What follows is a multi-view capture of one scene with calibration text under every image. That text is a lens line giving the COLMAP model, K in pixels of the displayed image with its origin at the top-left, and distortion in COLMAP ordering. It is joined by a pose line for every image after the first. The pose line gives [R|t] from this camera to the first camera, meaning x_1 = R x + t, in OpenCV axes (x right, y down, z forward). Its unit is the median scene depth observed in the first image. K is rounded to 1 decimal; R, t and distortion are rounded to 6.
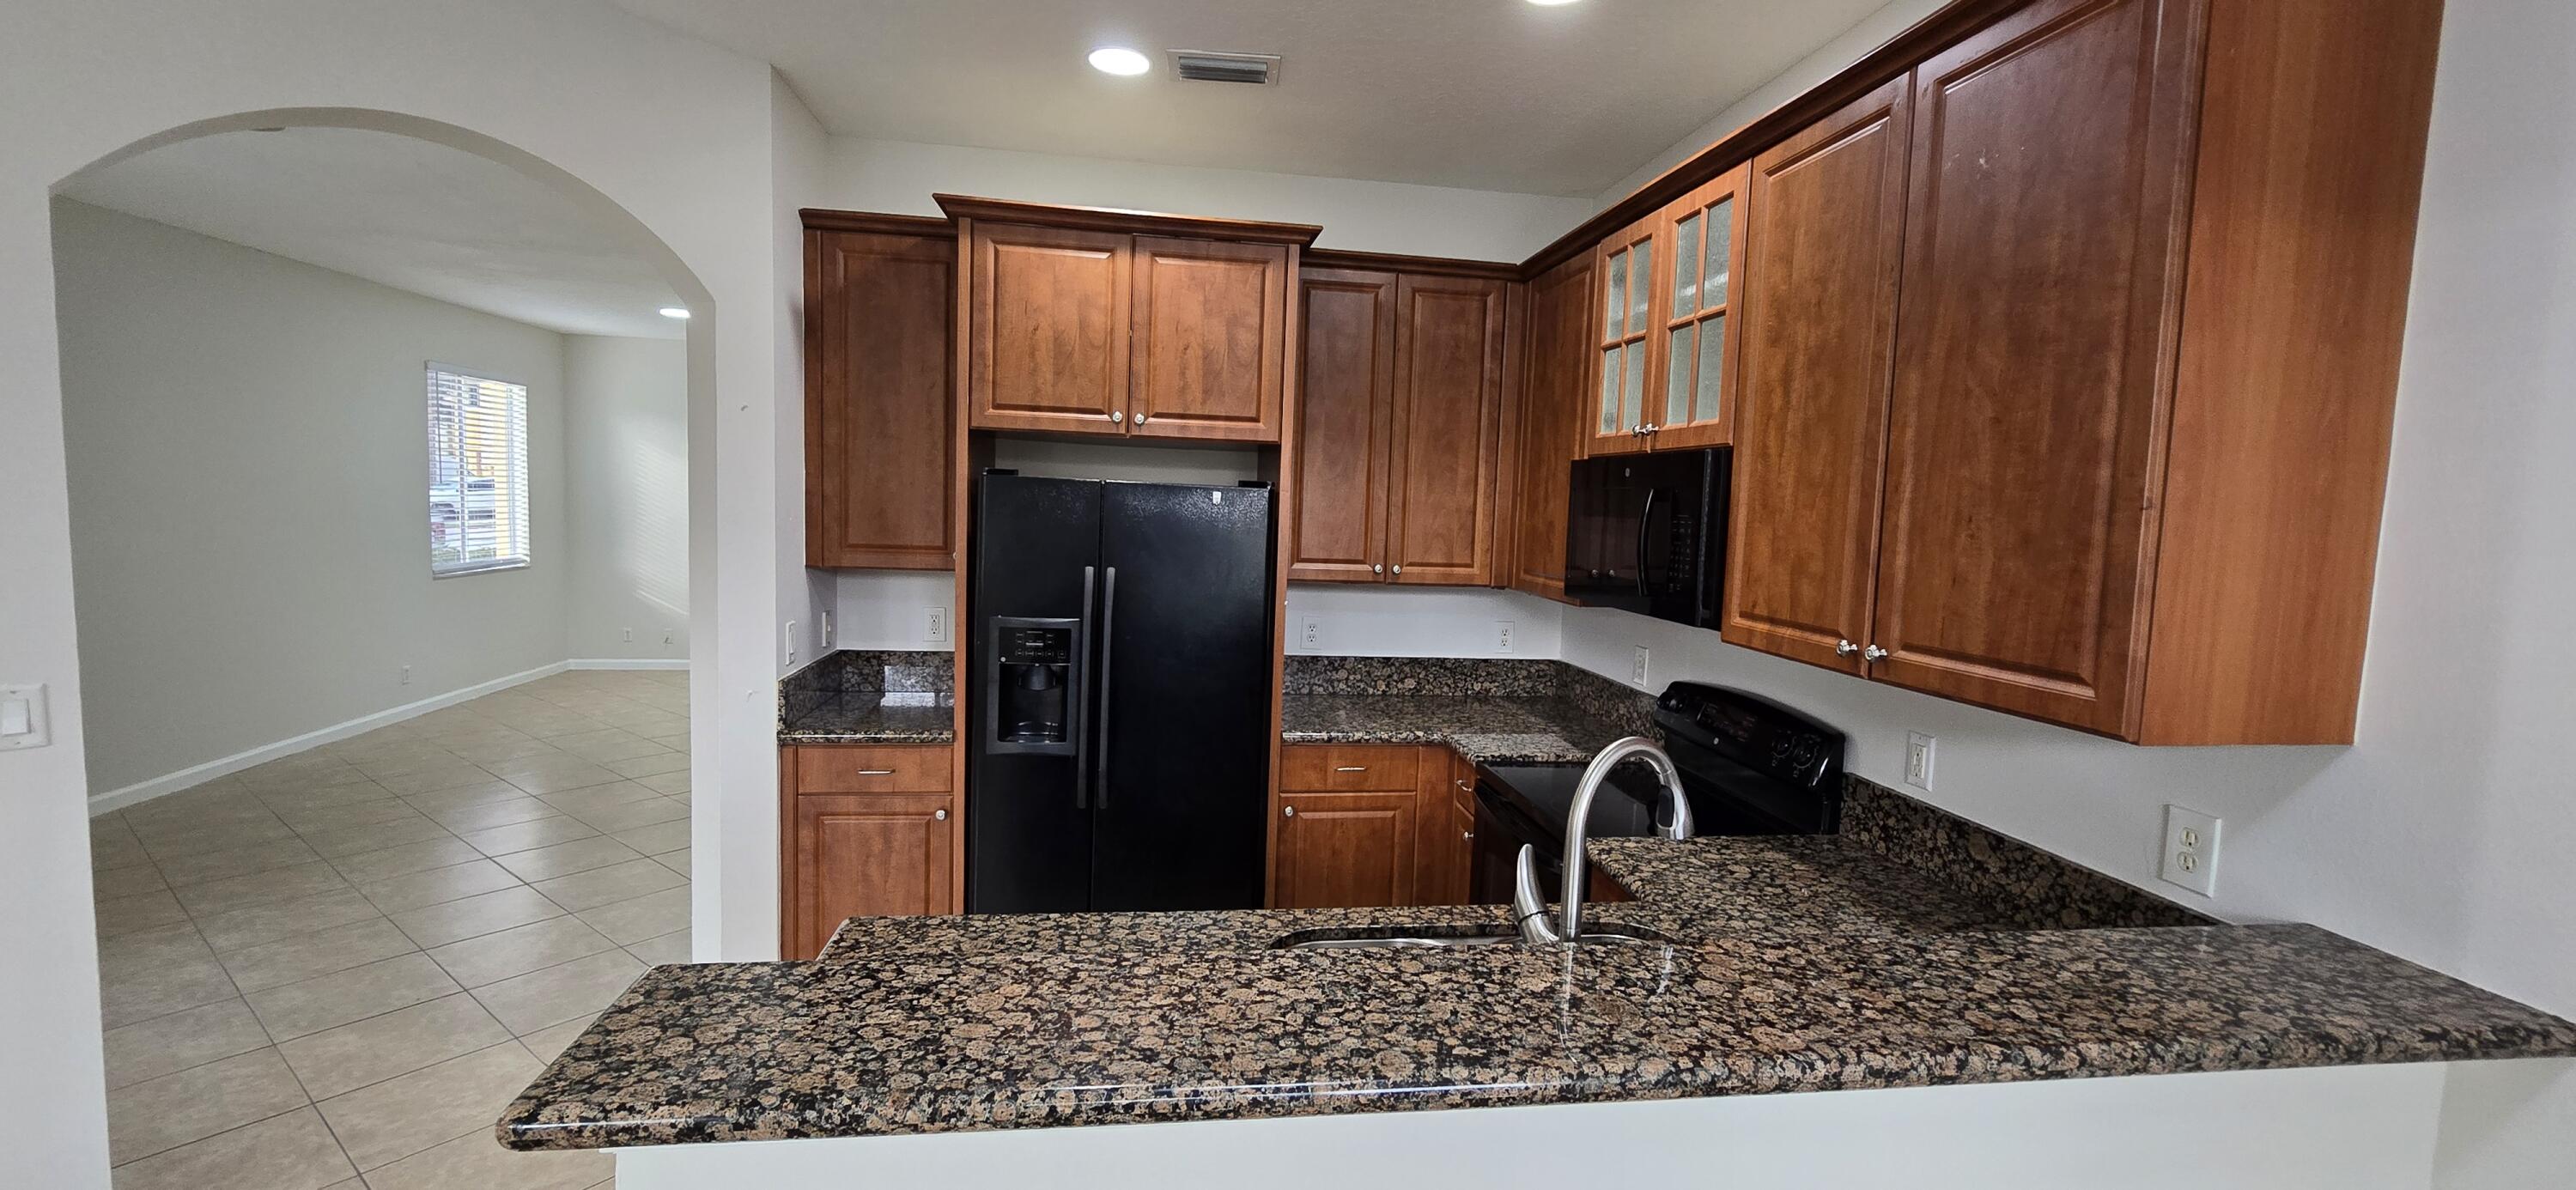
lens RADIAL K [[1055.5, 0, 1294.0], [0, 1055.5, 594.4], [0, 0, 1]] dist [-0.012394, 0.000558]
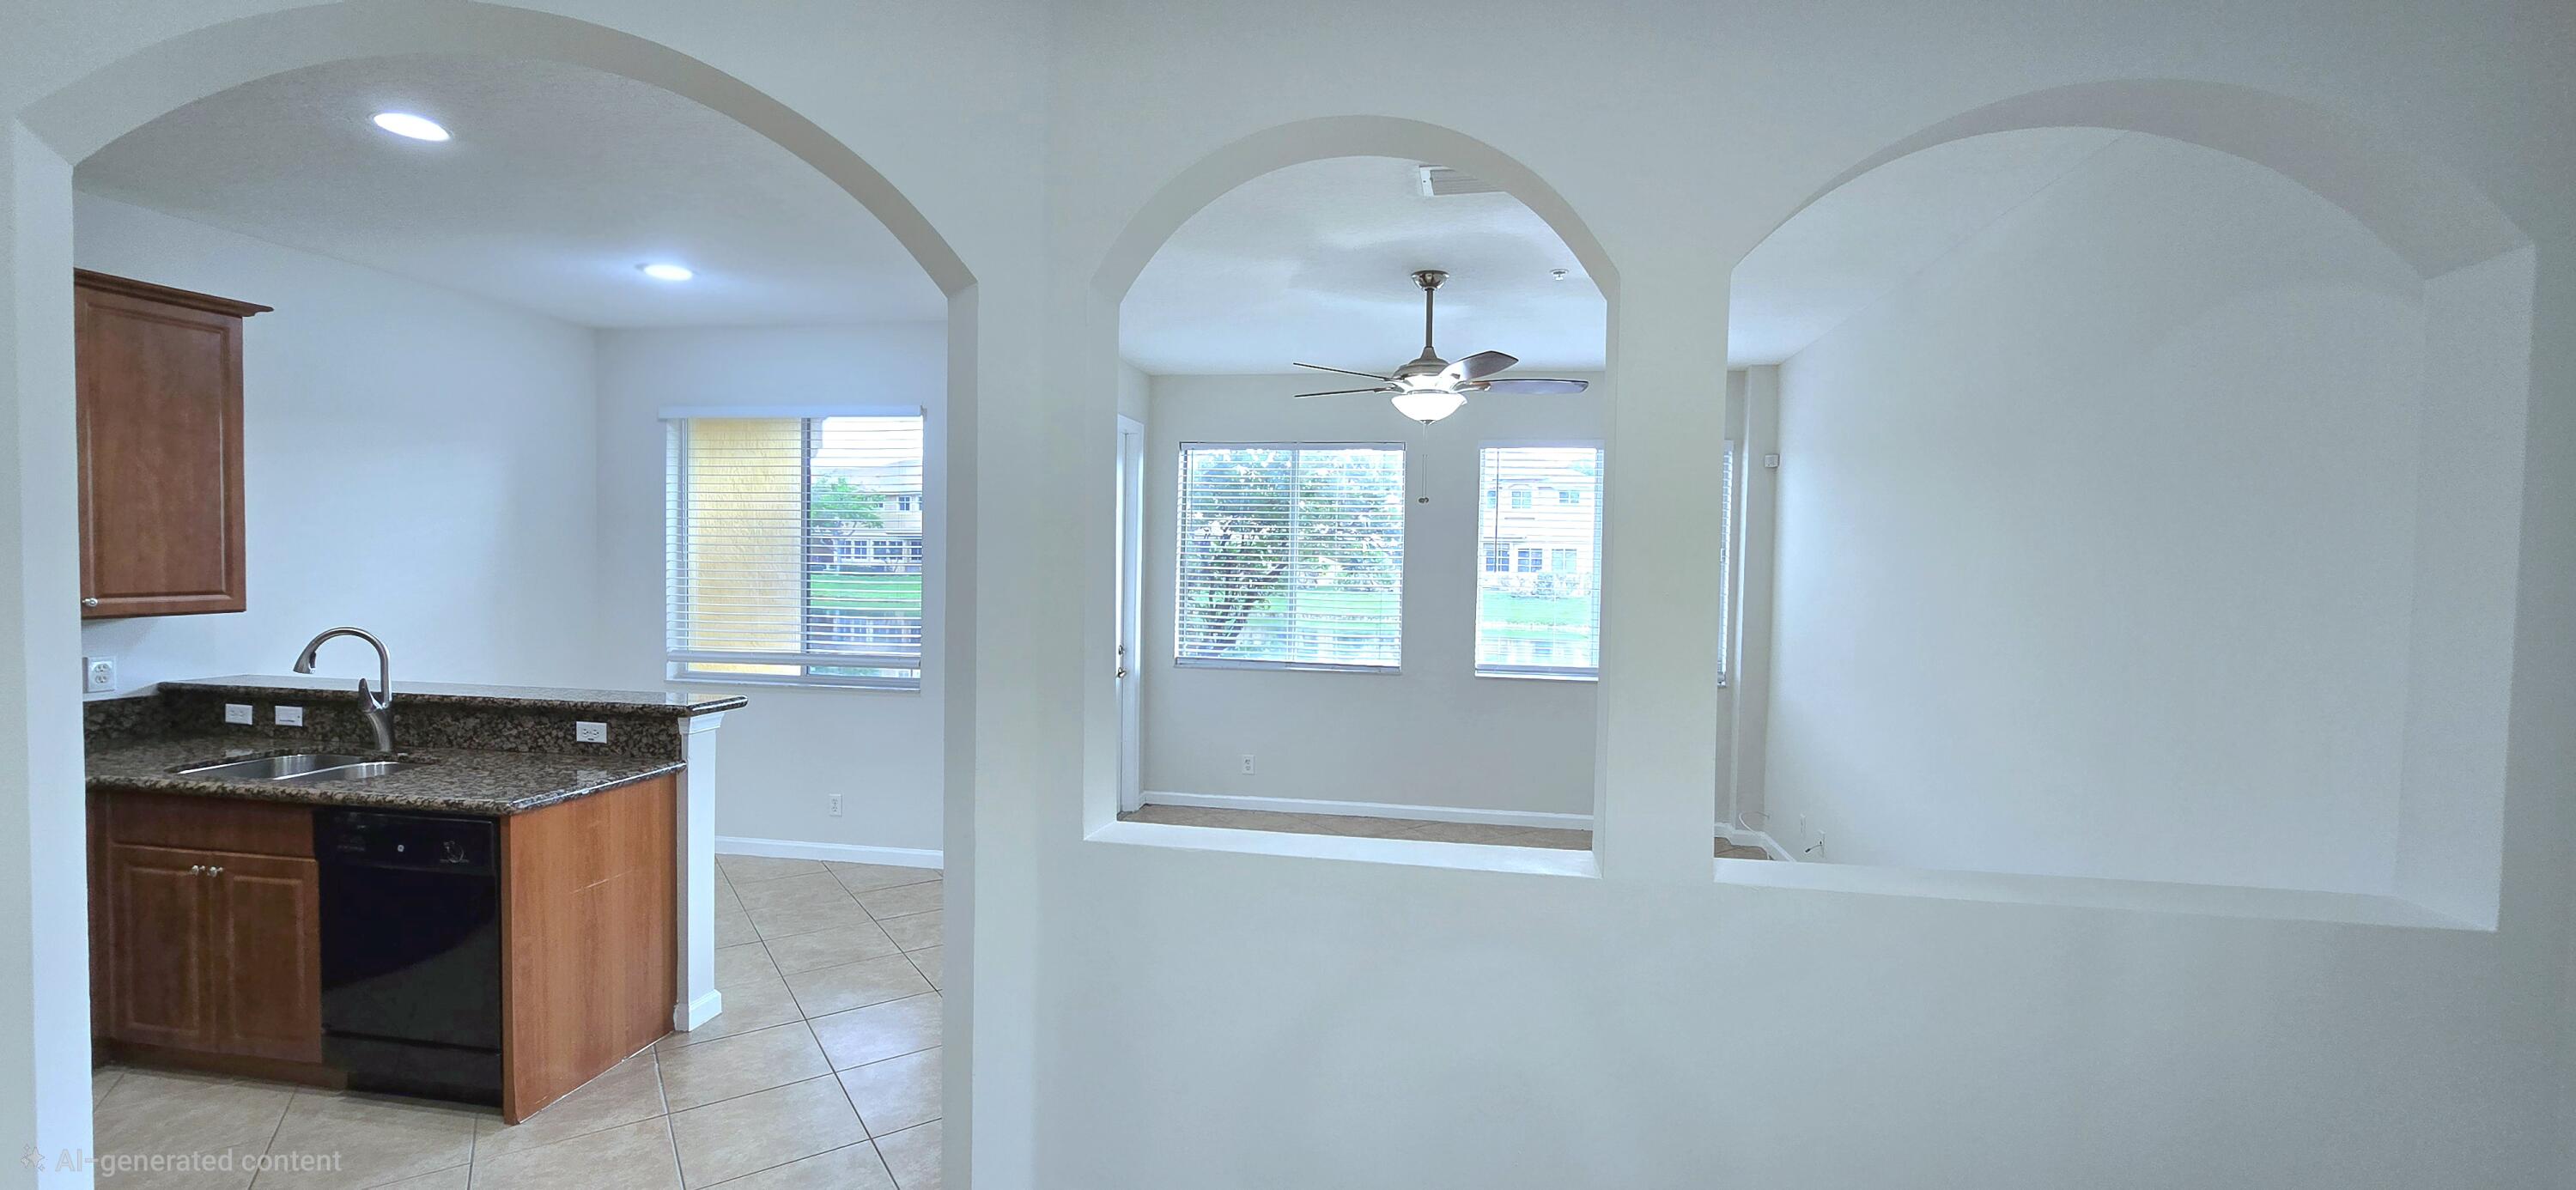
lens RADIAL K [[1055.5, 0, 1294.0], [0, 1055.5, 594.4], [0, 0, 1]] dist [-0.012394, 0.000558]
pose [[-0.951426, -0.064665, 0.301009, -1.161953], [-0.026417, 0.991234, 0.129447, -0.144419], [-0.306741, 0.115208, -0.944795, 1.205785]]
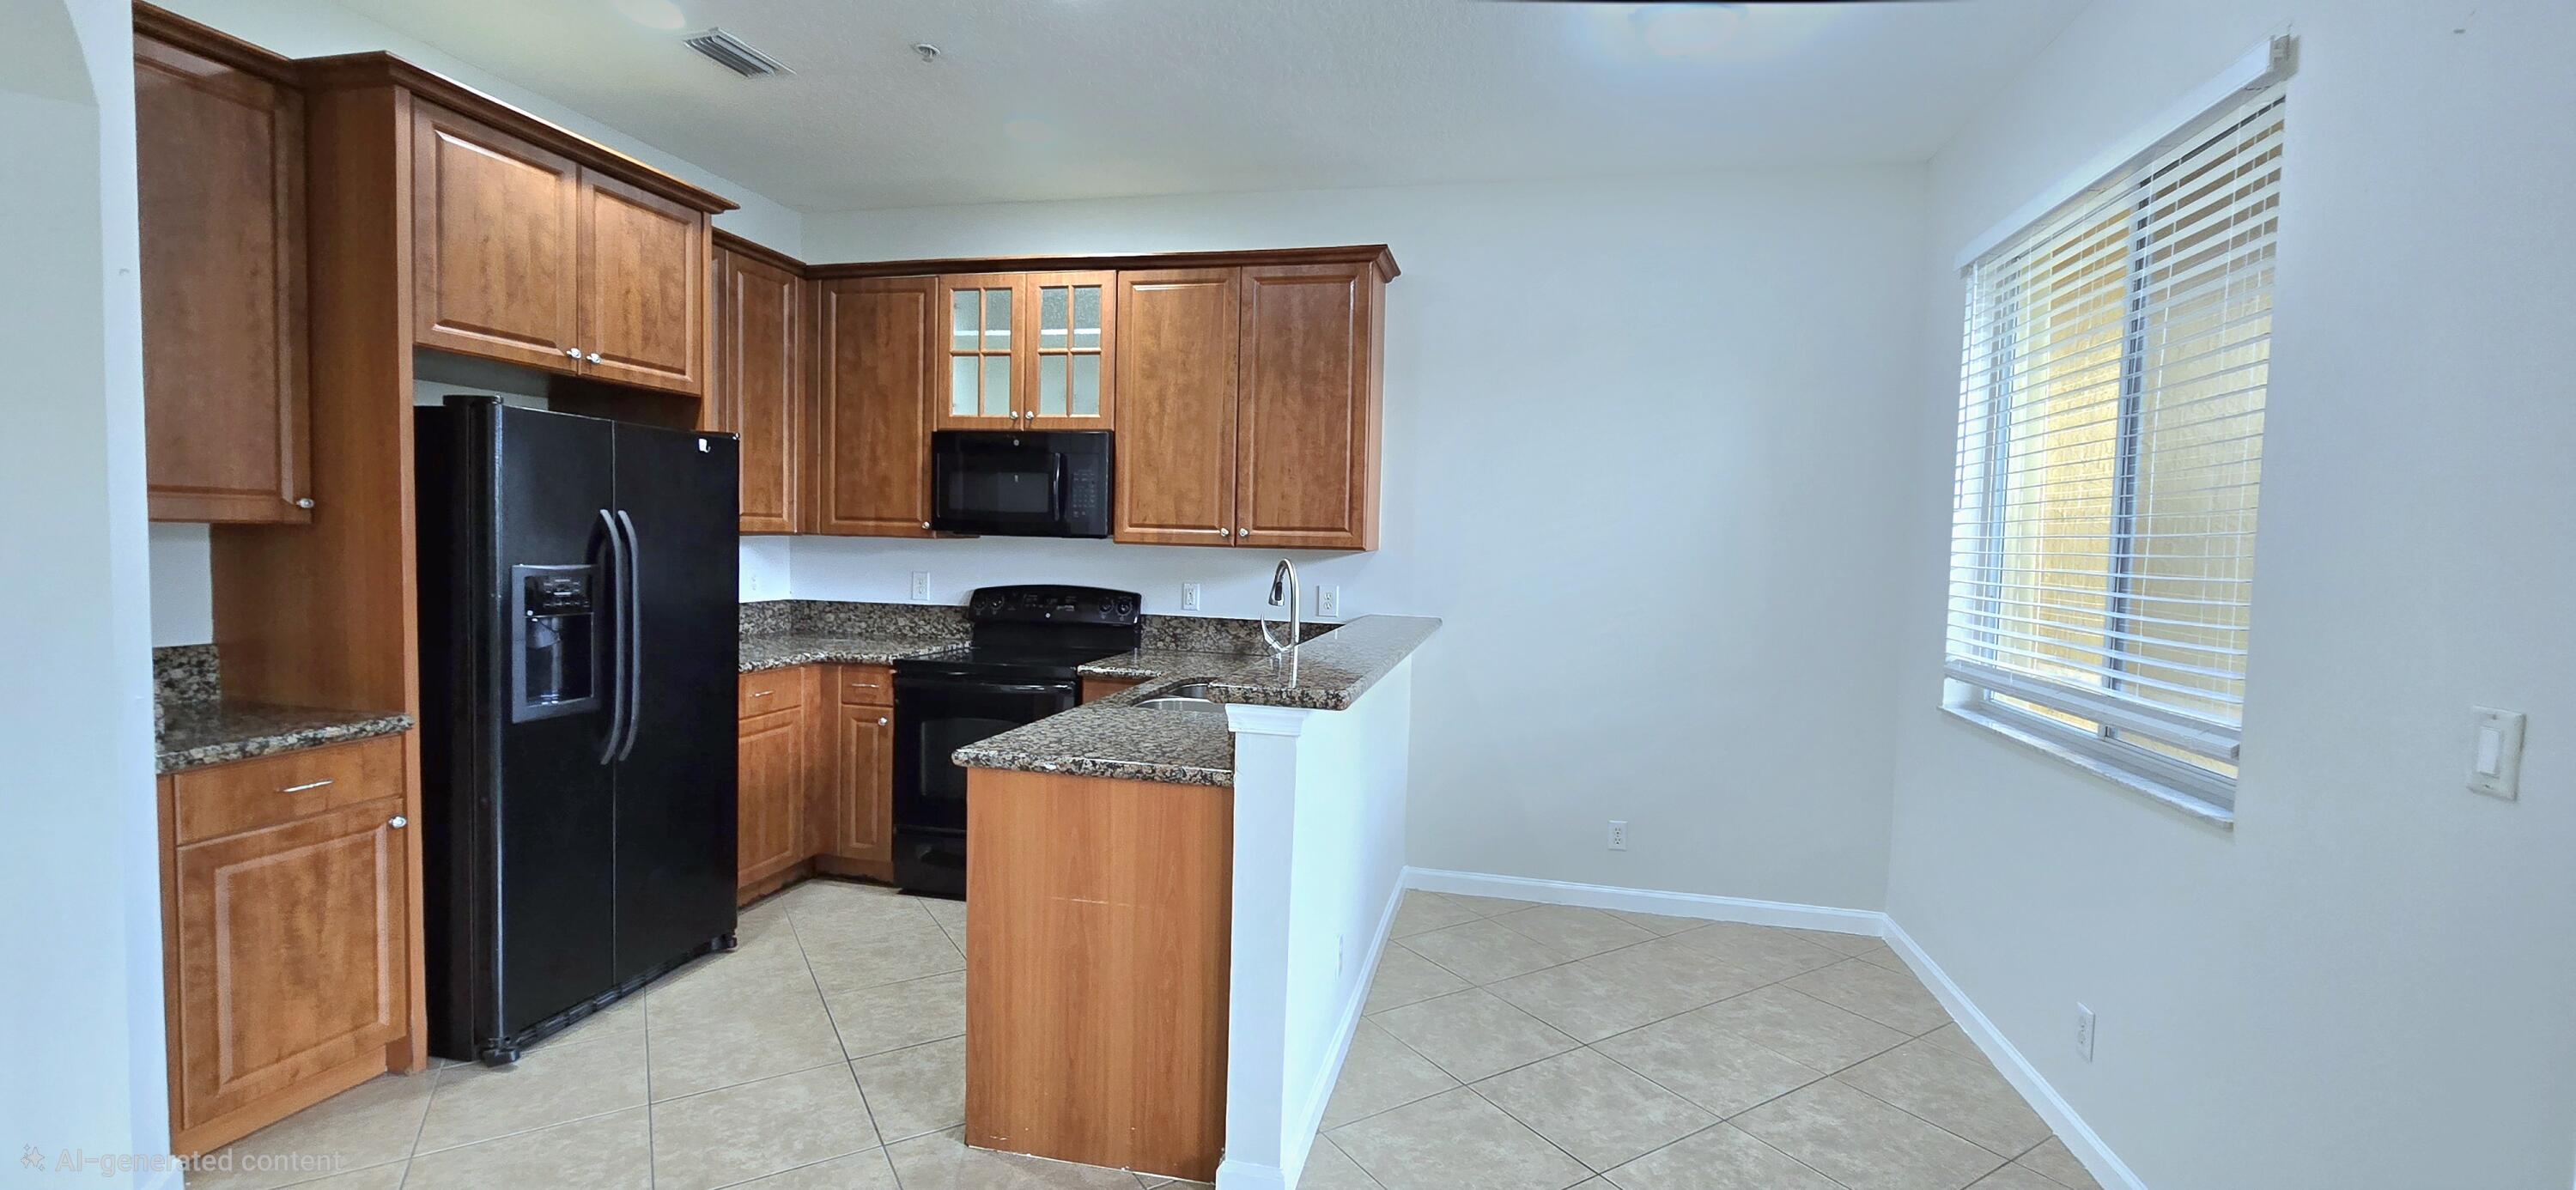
lens RADIAL K [[1055.5, 0, 1294.0], [0, 1055.5, 594.4], [0, 0, 1]] dist [-0.012394, 0.000558]
pose [[0.358223, -0.076460, 0.930500, -0.844844], [0.068662, 0.996100, 0.055417, 0.040243], [-0.931108, 0.044038, 0.362076, 0.069448]]
